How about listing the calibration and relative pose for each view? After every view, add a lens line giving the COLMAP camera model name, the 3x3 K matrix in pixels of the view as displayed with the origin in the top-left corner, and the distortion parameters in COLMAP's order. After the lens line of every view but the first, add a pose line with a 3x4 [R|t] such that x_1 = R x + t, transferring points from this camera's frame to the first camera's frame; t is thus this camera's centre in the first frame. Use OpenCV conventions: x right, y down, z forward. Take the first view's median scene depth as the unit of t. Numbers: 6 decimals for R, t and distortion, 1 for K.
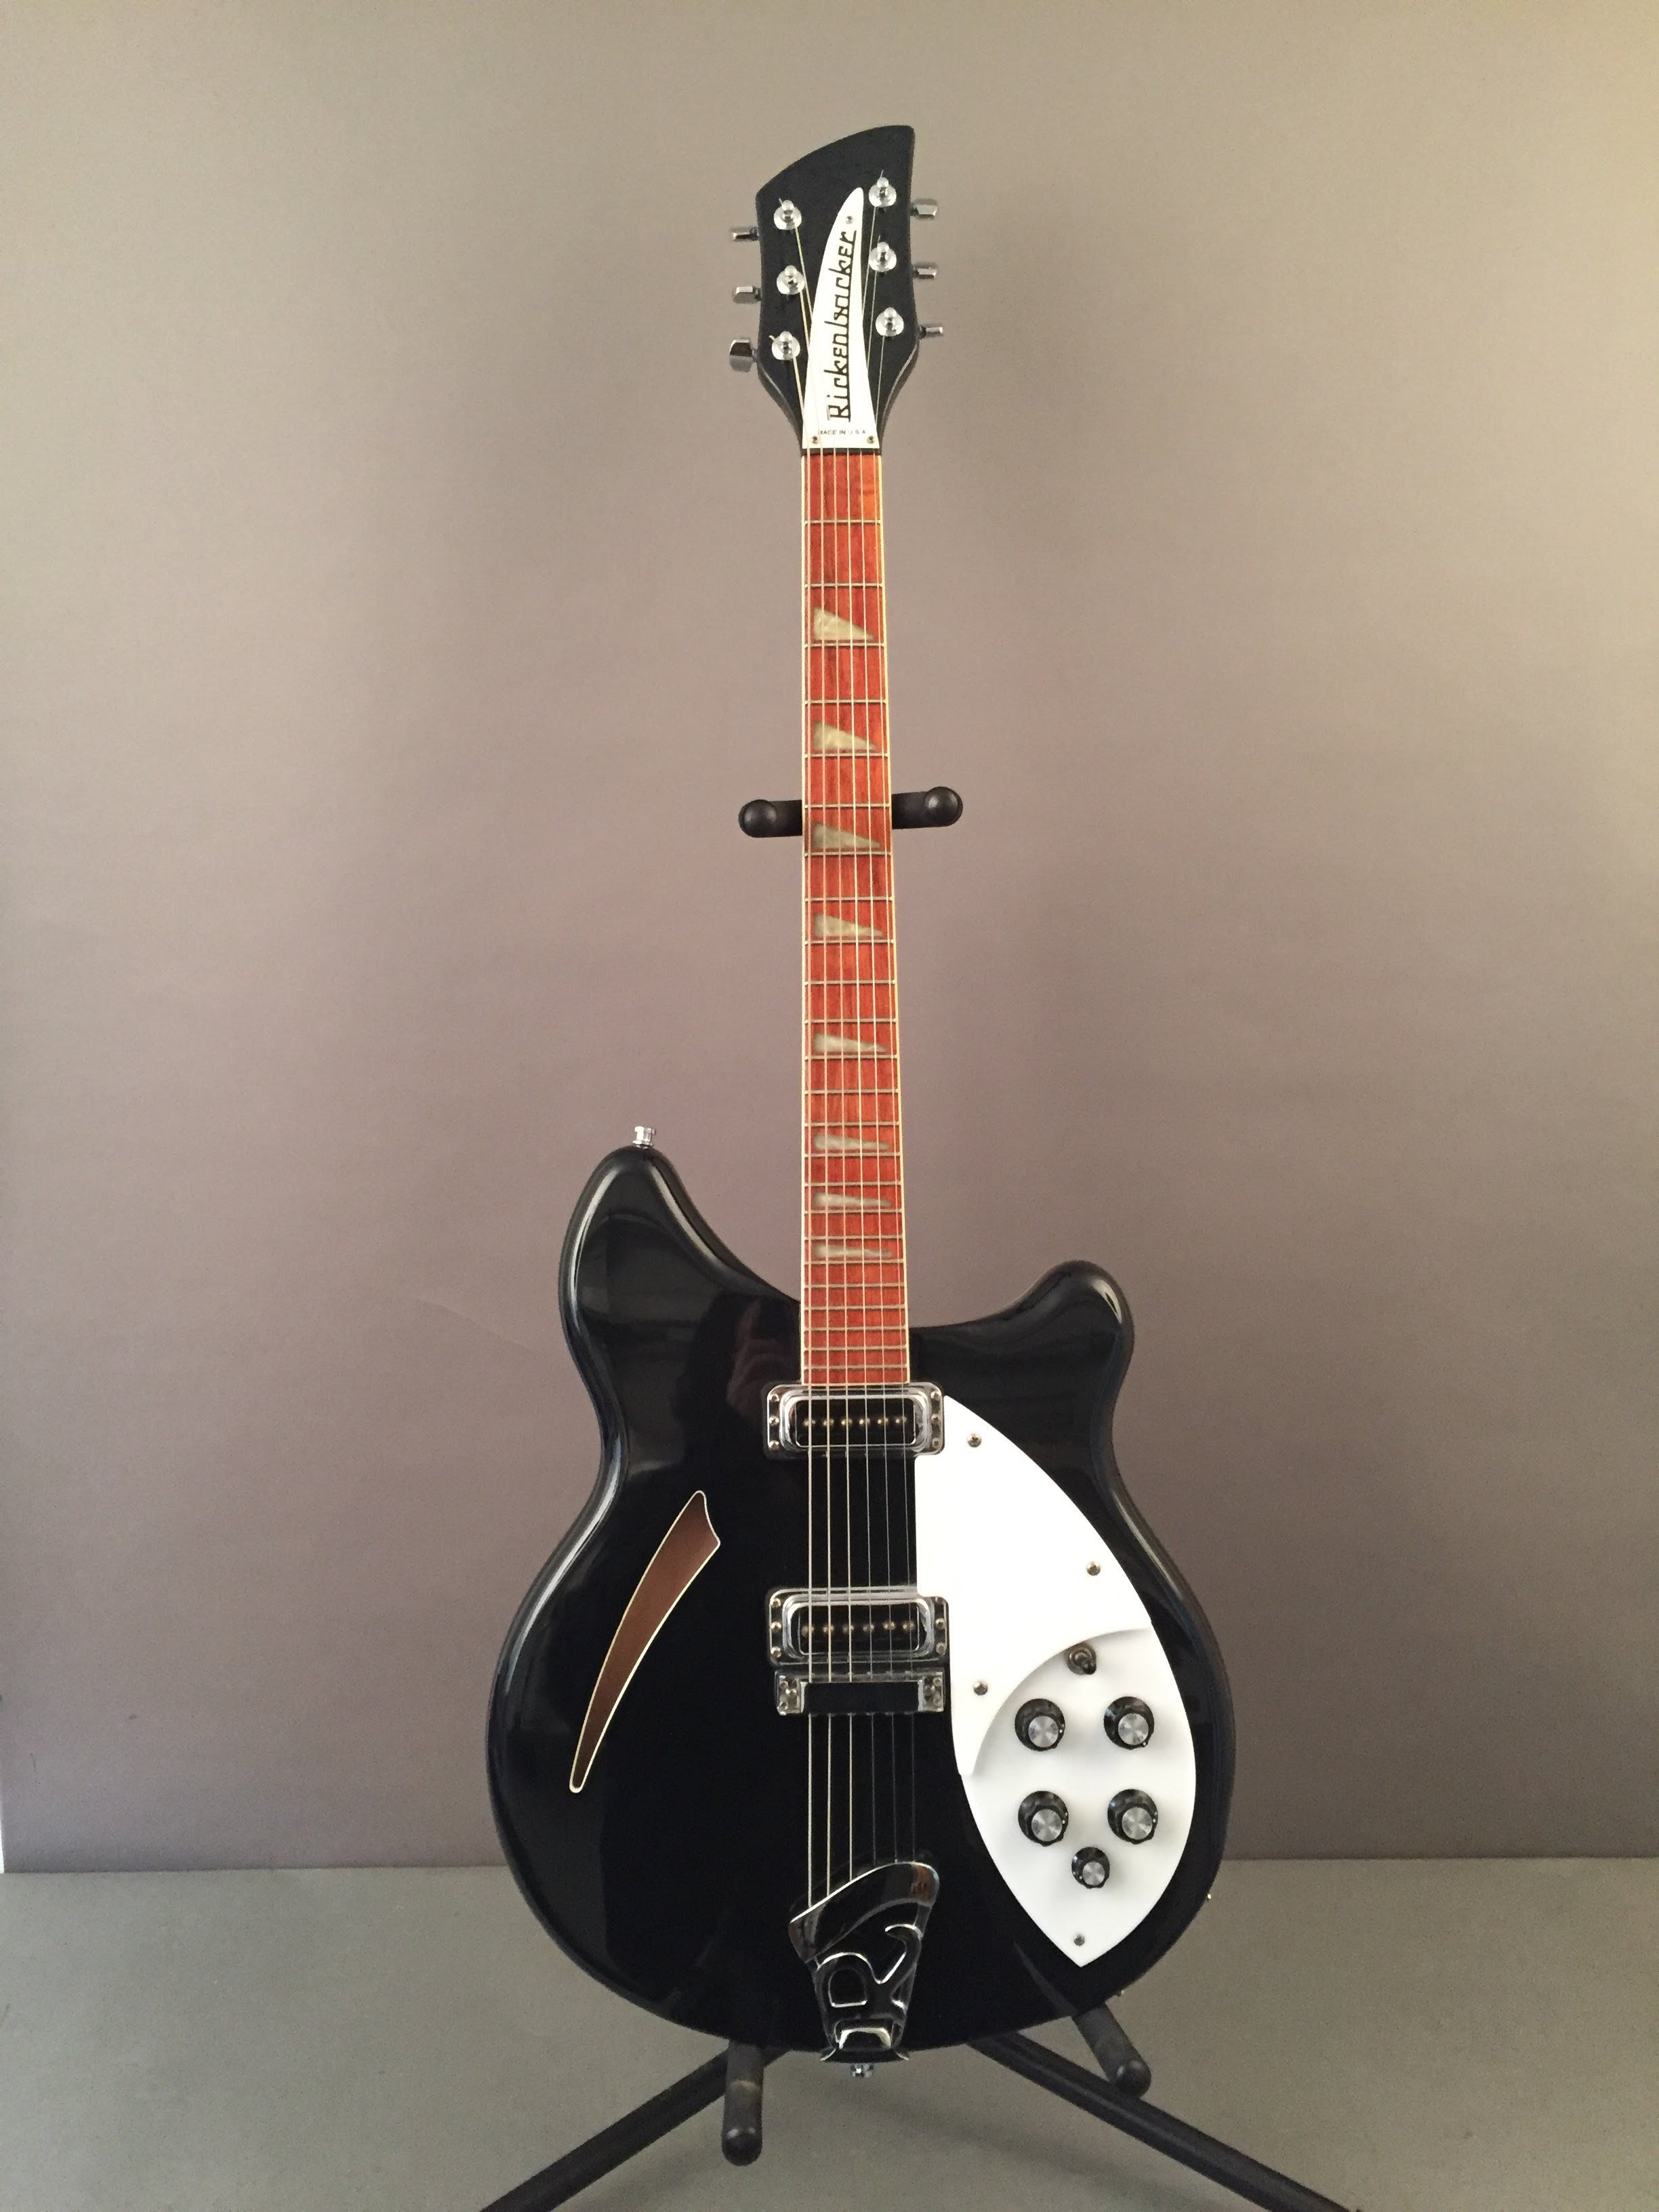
lens RADIAL K [[1958.0, 0, 822.9], [0, 1958.0, 1091.7], [0, 0, 1]] dist [0.065470, -0.049552]
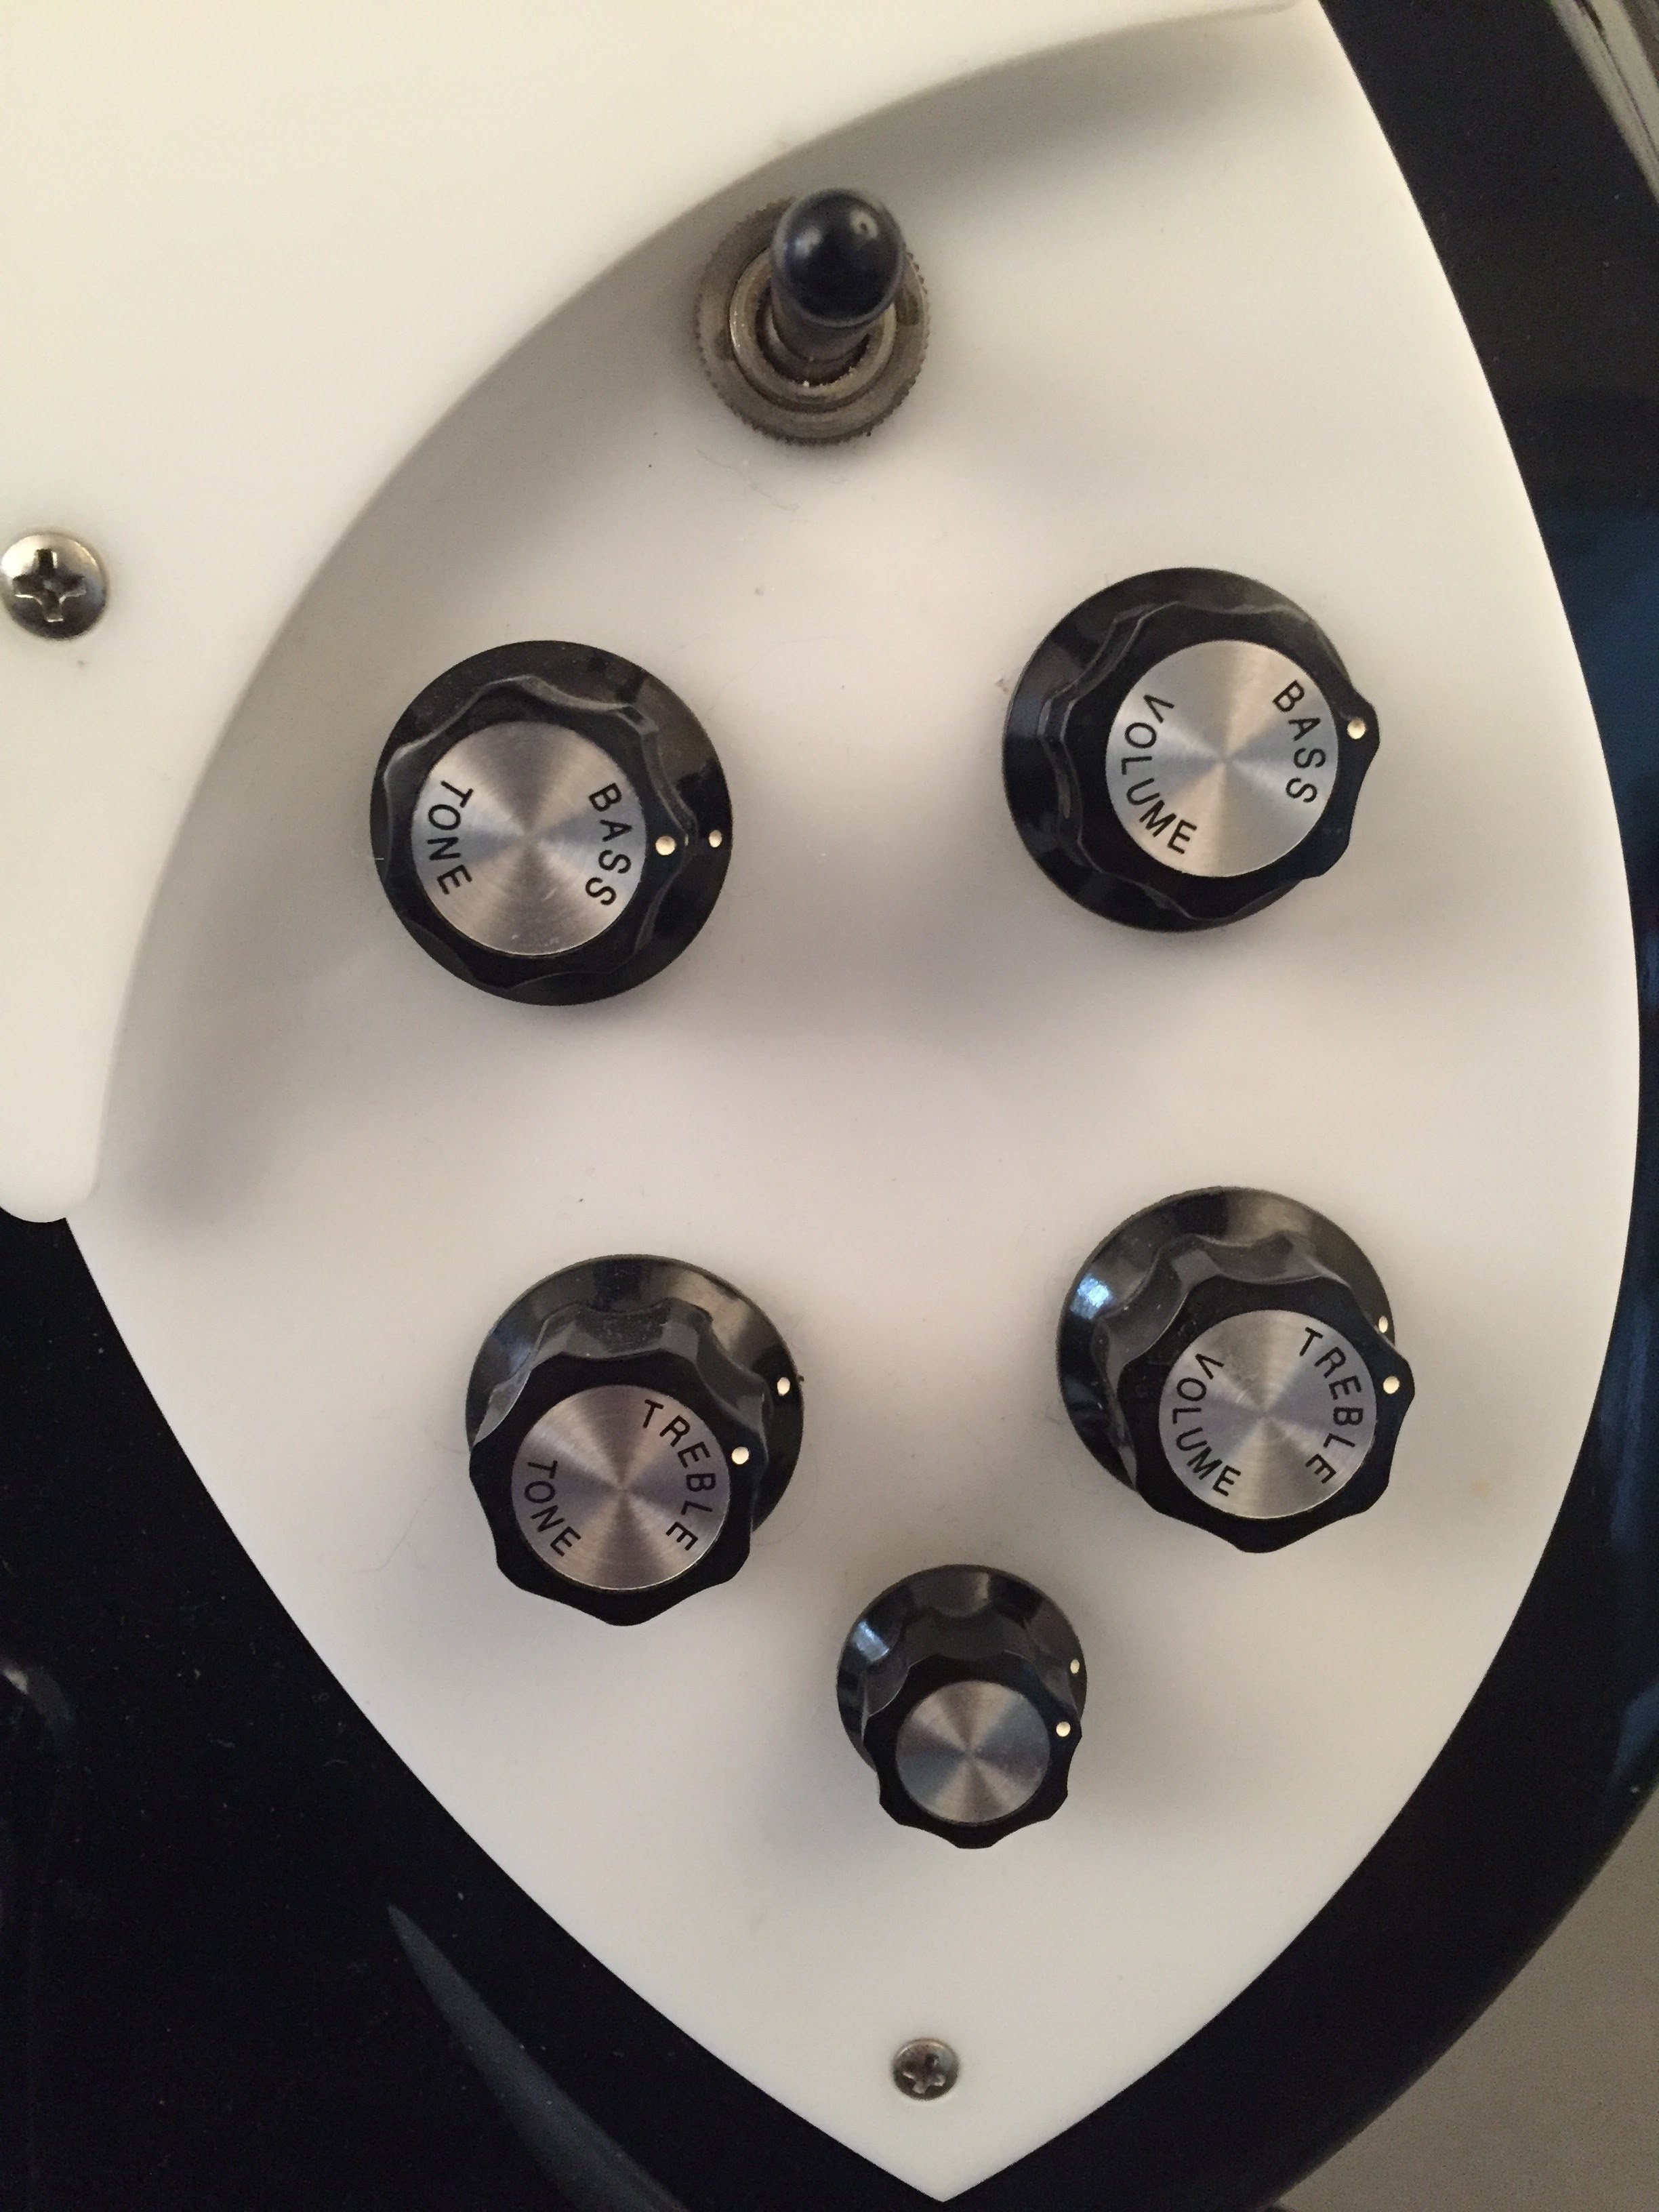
lens RADIAL K [[1958.0, 0, 831.2], [0, 1958.0, 1121.9], [0, 0, 1]] dist [0.065470, -0.049552]
pose [[0.996210, -0.085968, -0.013232, 0.126822], [0.086020, 0.951186, 0.296387, 0.294104], [-0.012894, -0.296402, 0.954976, 0.839281]]
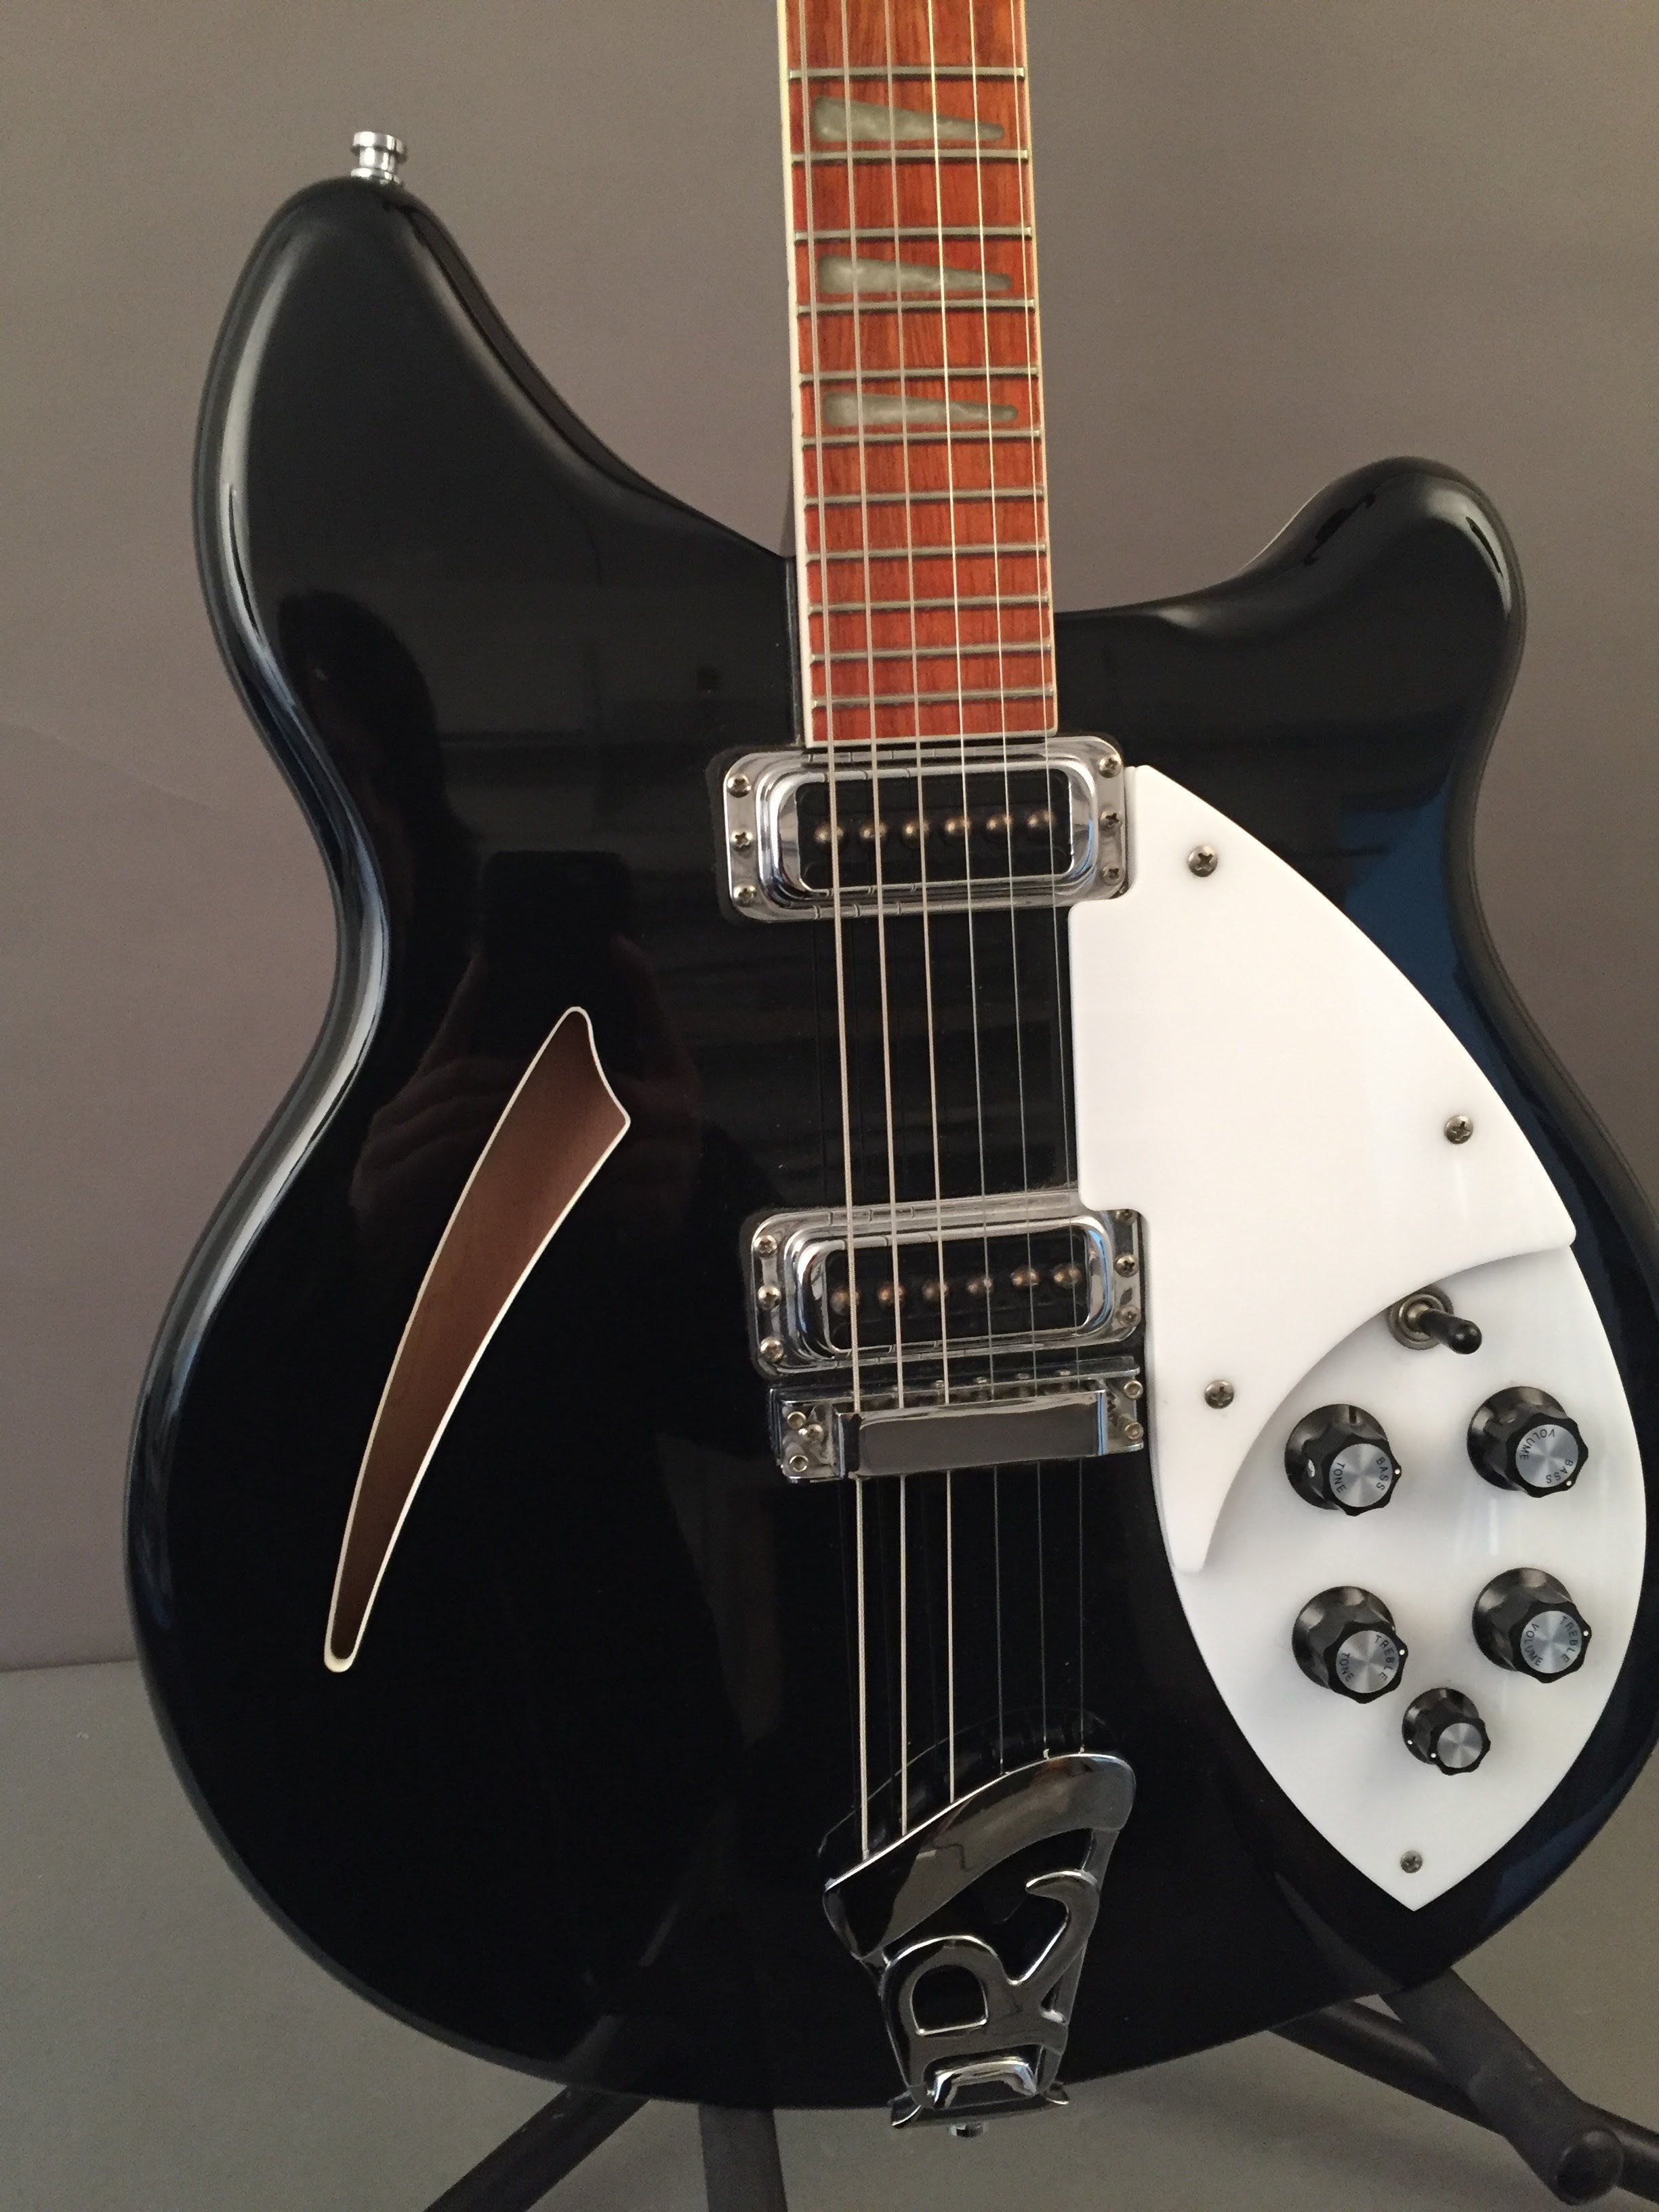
lens RADIAL K [[1958.0, 0, 817.6], [0, 1958.0, 1101.4], [0, 0, 1]] dist [0.065470, -0.049552]
pose [[0.993211, -0.051925, 0.104097, -0.055738], [0.027385, 0.974068, 0.224593, 0.127283], [-0.113059, -0.220218, 0.968877, 0.565637]]
